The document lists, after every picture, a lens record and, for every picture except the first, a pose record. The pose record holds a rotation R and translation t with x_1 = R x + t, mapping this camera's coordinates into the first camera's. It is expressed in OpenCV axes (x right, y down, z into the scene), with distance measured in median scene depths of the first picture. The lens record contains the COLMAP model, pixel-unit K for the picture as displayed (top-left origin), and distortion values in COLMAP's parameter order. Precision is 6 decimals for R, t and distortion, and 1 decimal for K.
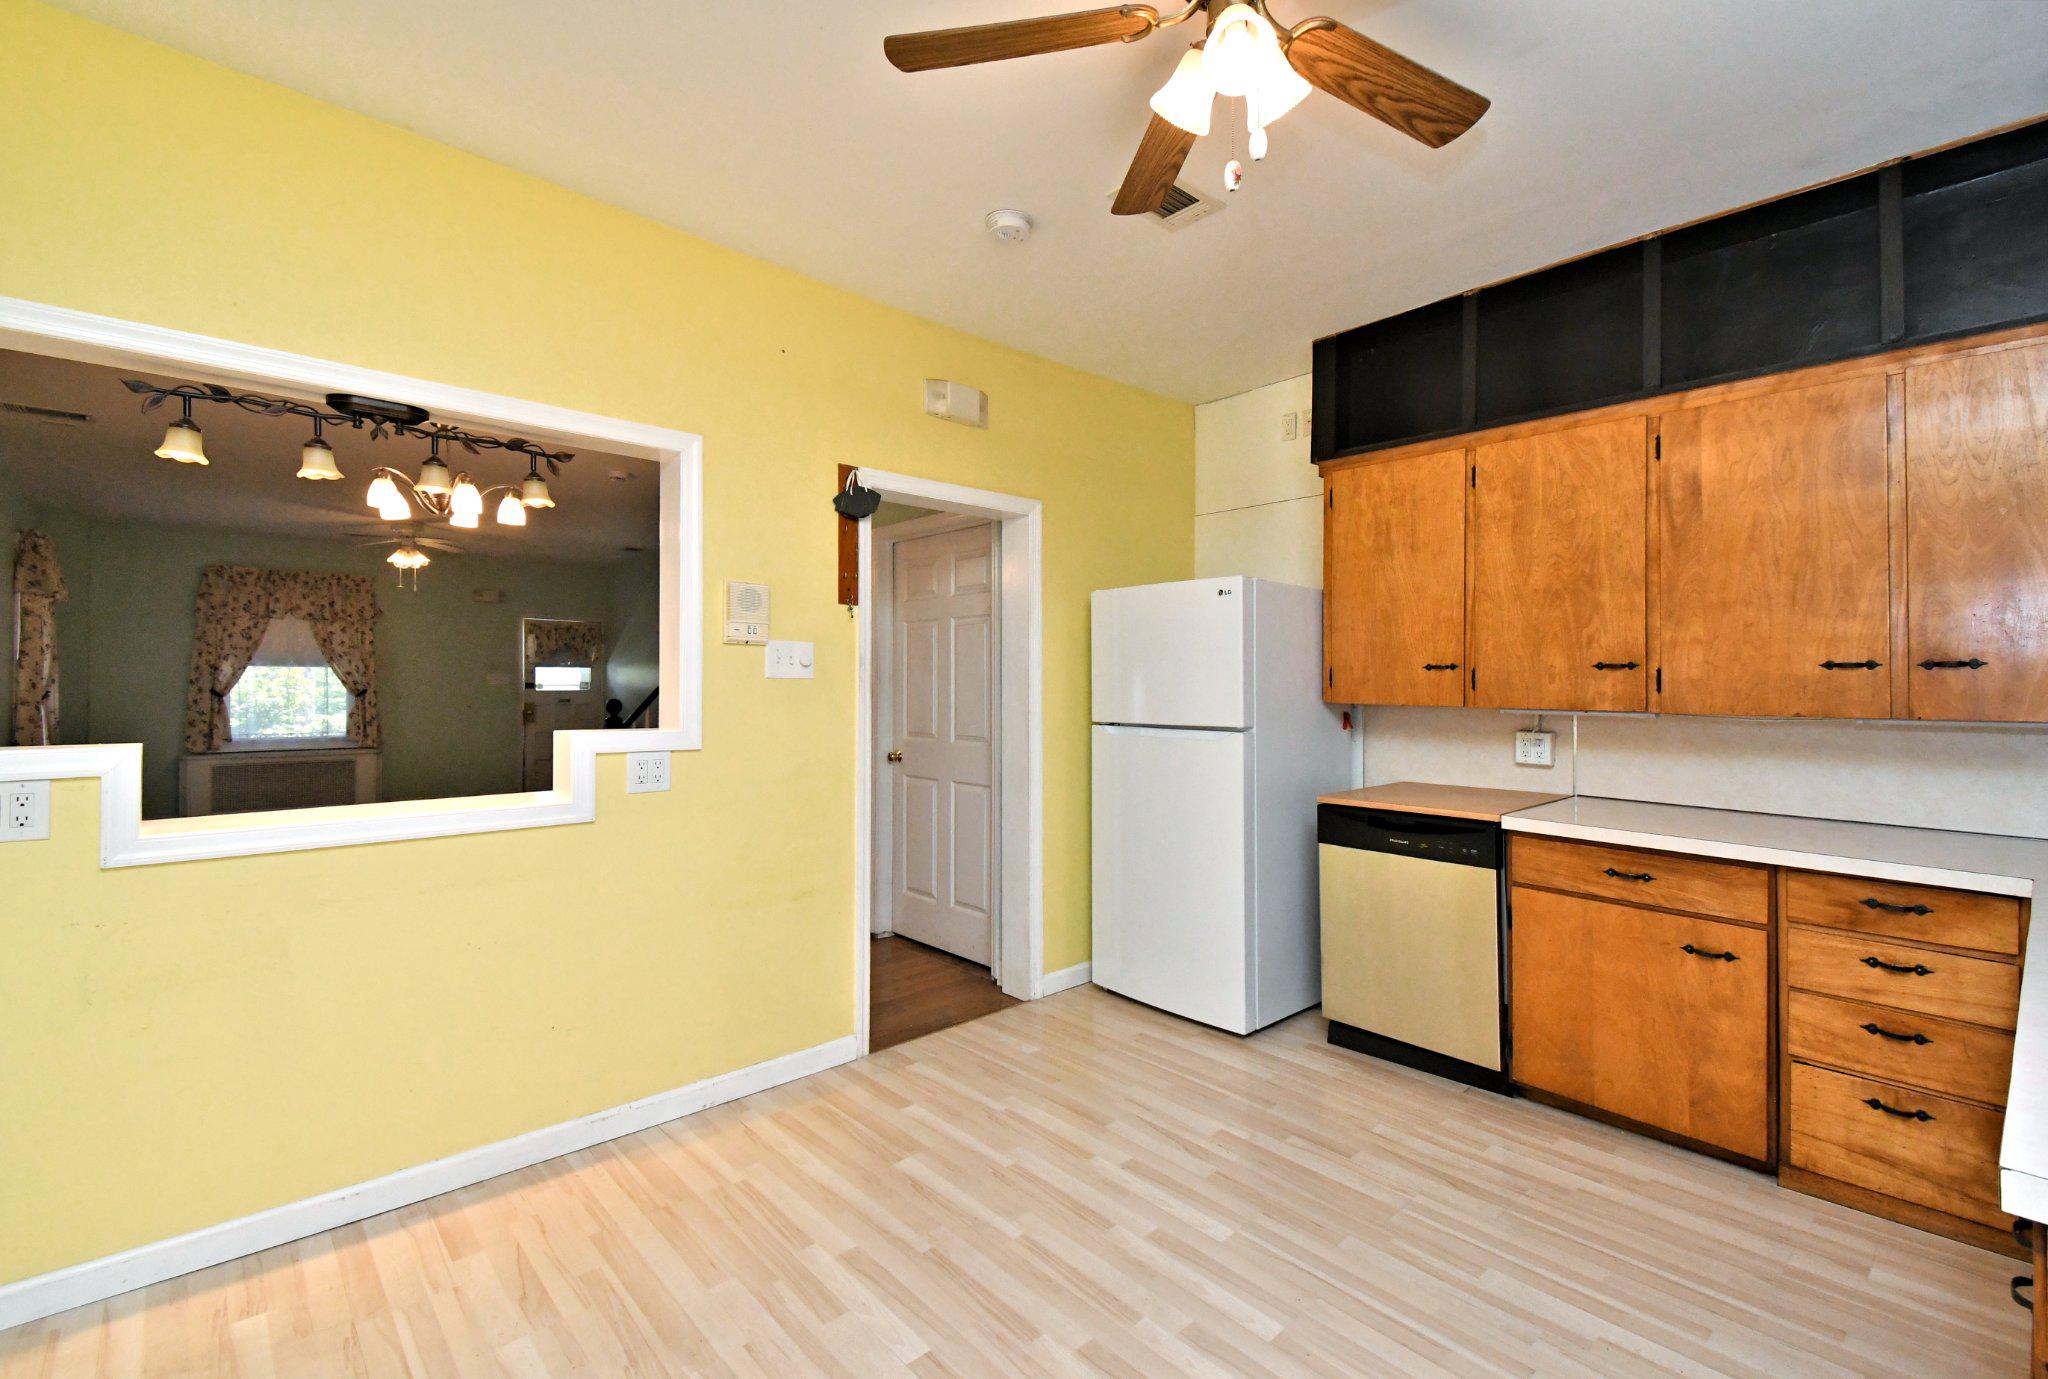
lens RADIAL K [[884.2, 0, 1020.0], [0, 884.2, 681.7], [0, 0, 1]] dist [0.041144, -0.020302]
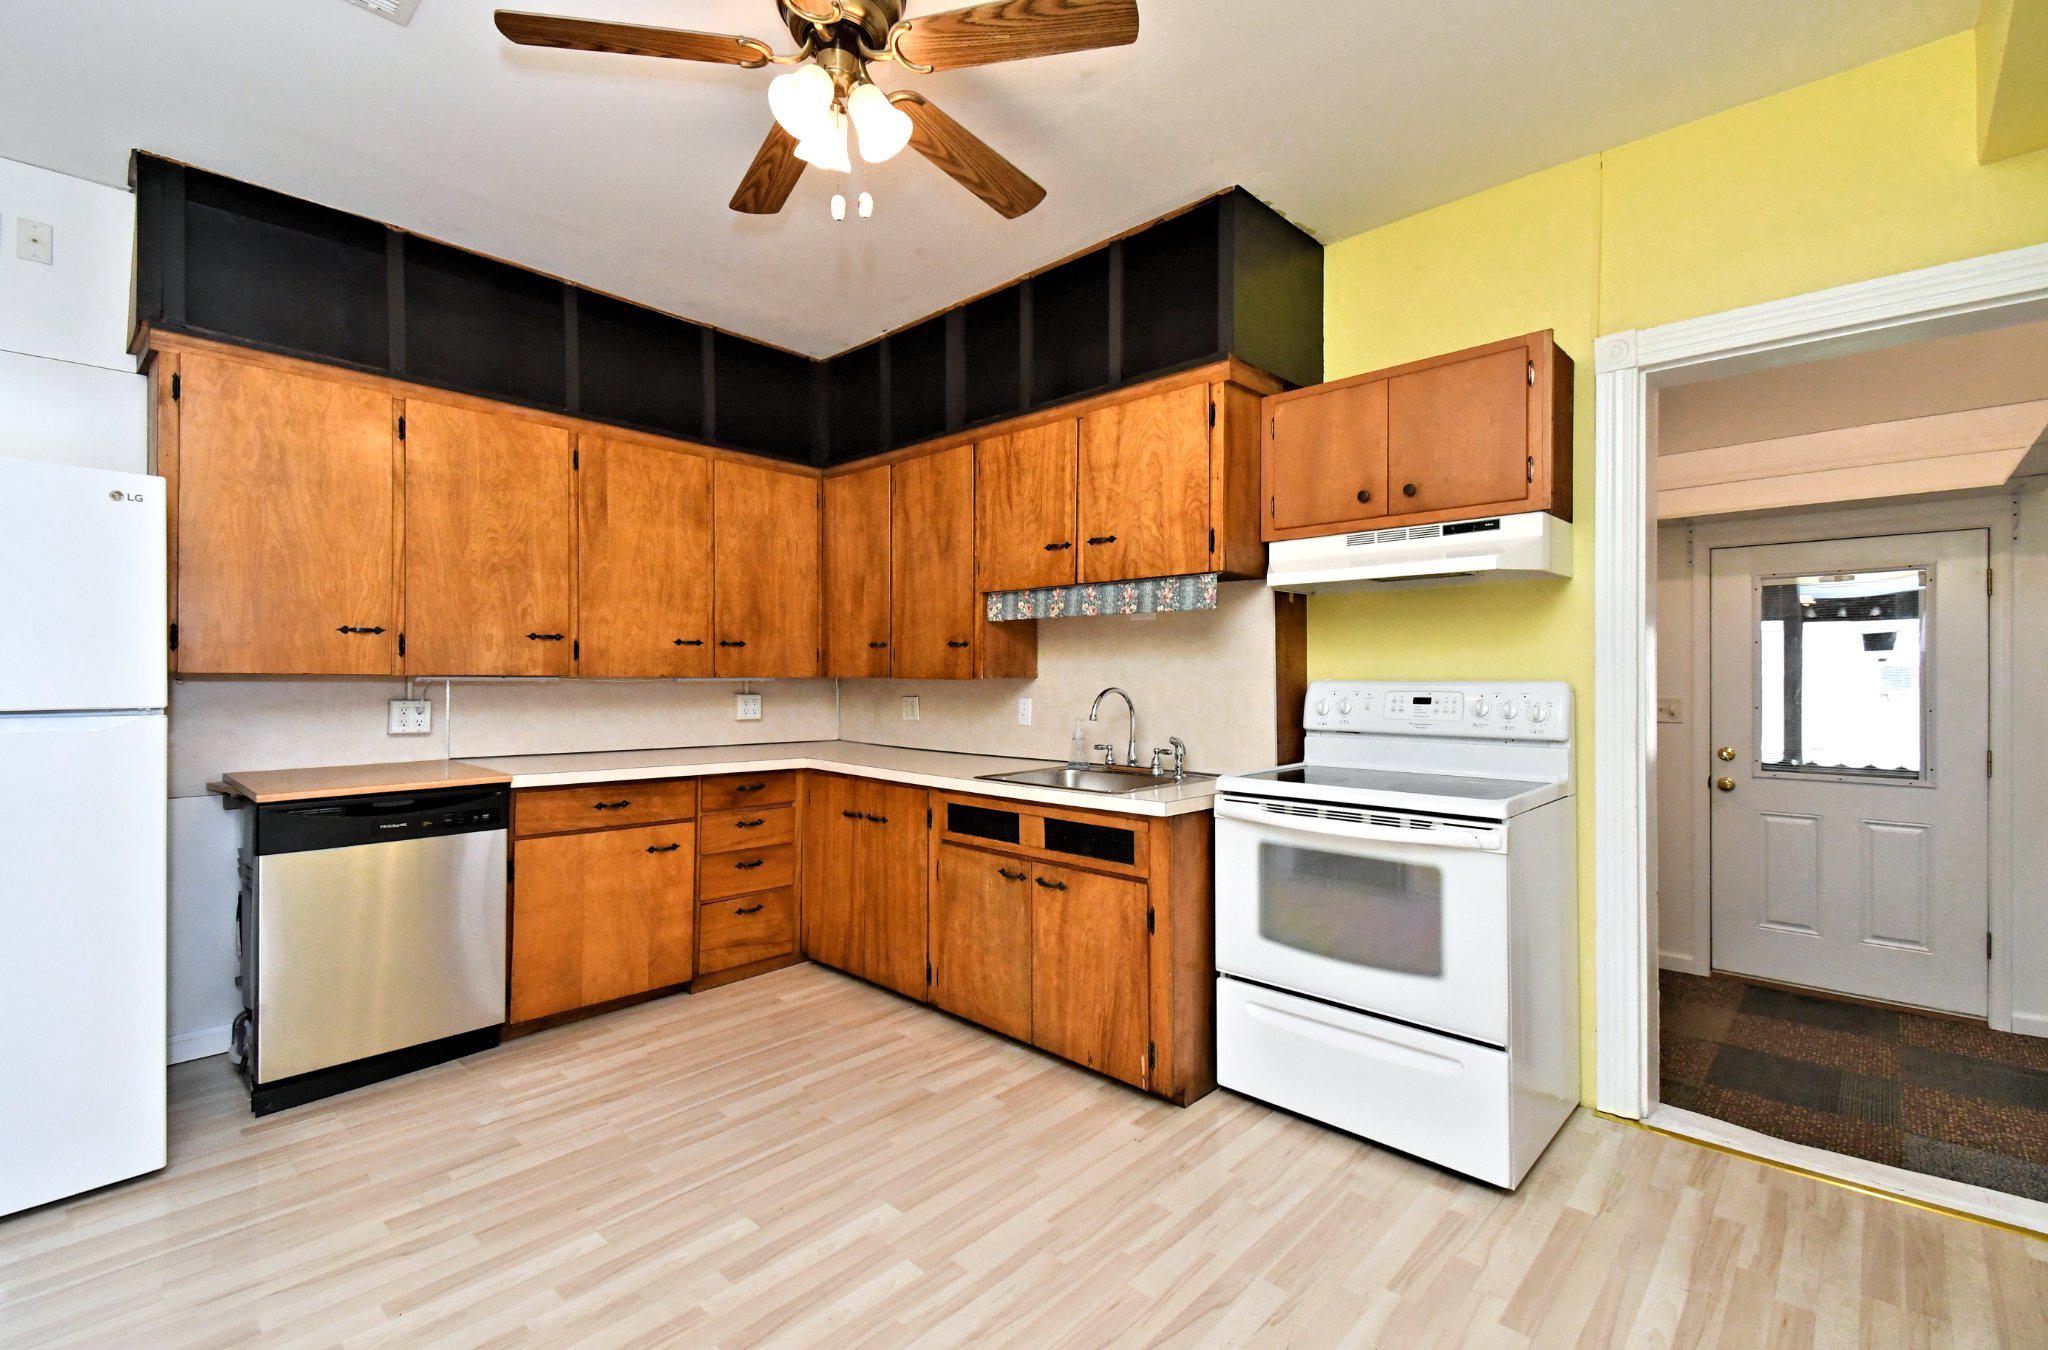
lens RADIAL K [[903.5, 0, 999.3], [0, 903.5, 673.2], [0, 0, 1]] dist [0.020954, -0.000430]
pose [[-0.061725, -0.000584, 0.998093, -0.589217], [-0.005189, 0.999987, 0.000264, 0.028253], [-0.998080, -0.005163, -0.061727, 0.523668]]
